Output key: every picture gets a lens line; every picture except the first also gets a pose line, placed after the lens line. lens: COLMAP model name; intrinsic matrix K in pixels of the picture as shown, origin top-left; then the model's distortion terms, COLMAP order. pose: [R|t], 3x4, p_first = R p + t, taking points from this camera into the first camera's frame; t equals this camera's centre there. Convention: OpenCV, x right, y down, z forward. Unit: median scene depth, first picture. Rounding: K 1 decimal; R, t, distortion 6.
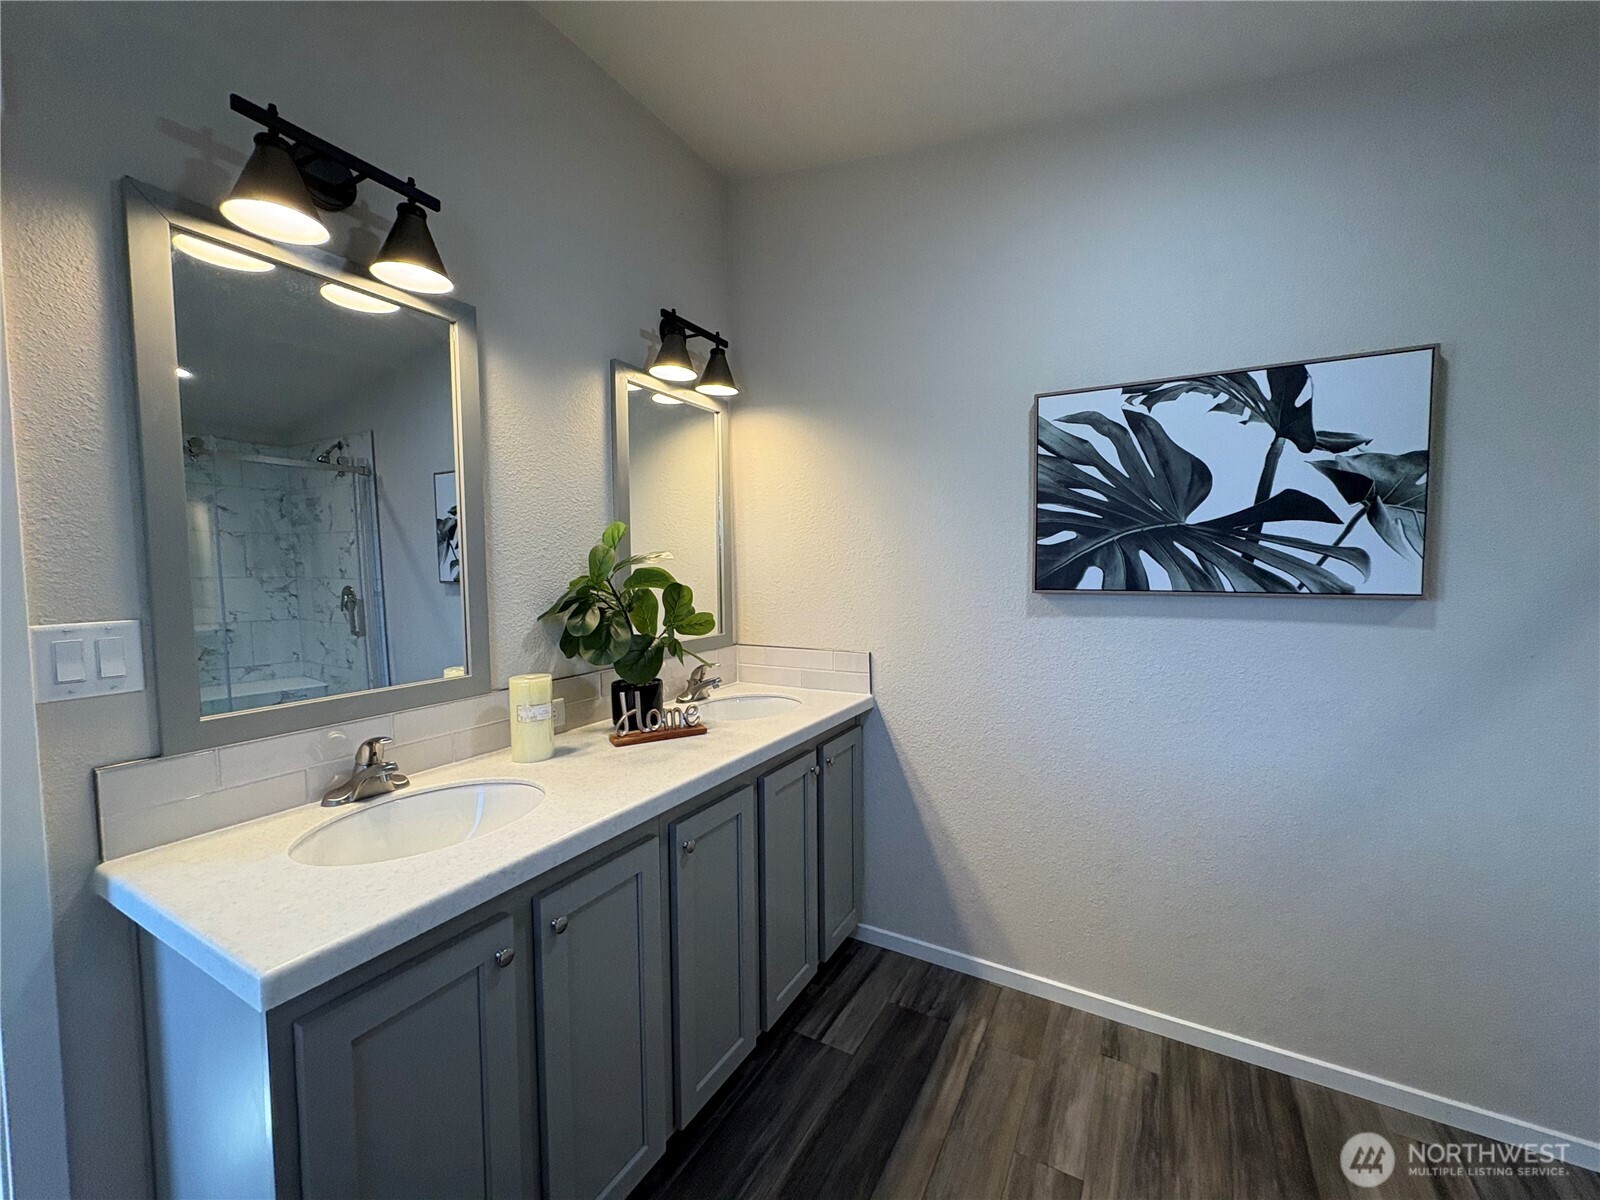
lens RADIAL K [[636.7, 0, 800.0], [0, 636.7, 600.0], [0, 0, 1]] dist [0.000521, 0.000114]
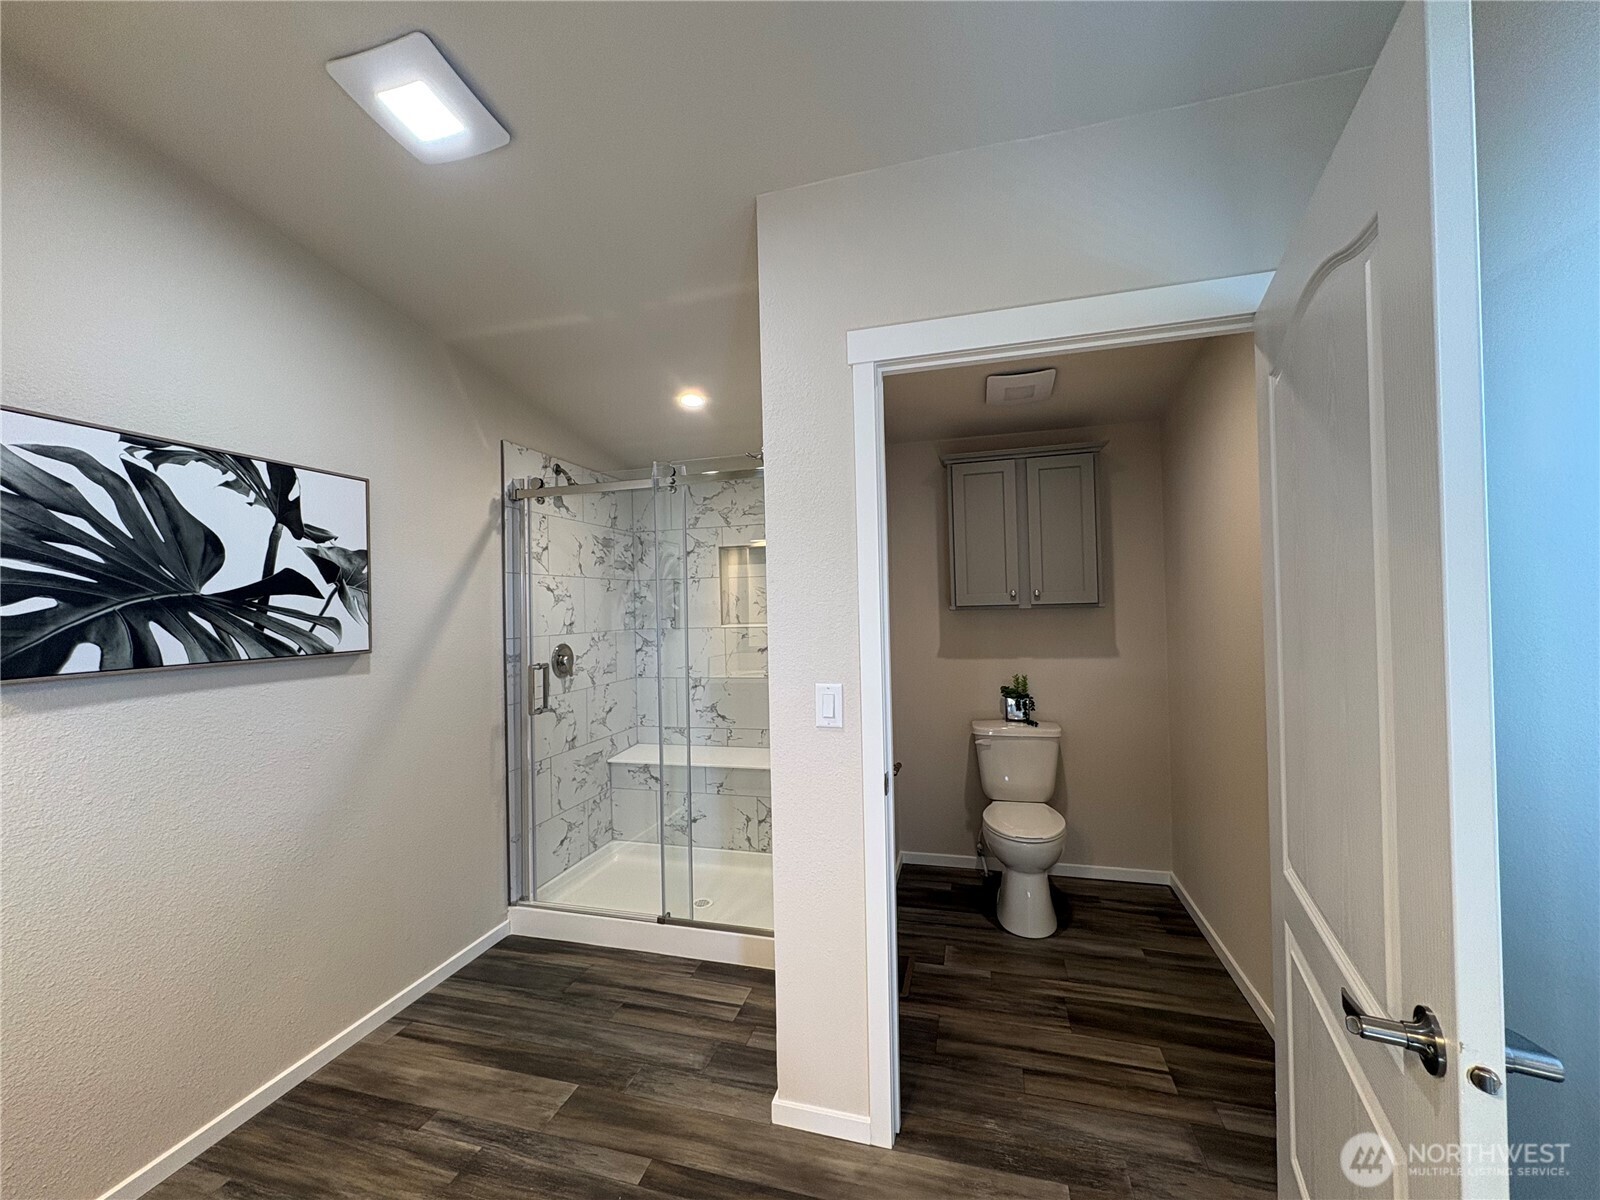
lens RADIAL K [[636.7, 0, 800.0], [0, 636.7, 600.0], [0, 0, 1]] dist [0.000521, 0.000114]
pose [[-0.239175, 0.019907, 0.970772, -0.581615], [0.082227, 0.996614, -0.000178, -0.035971], [-0.967489, 0.079781, -0.240002, 0.358322]]
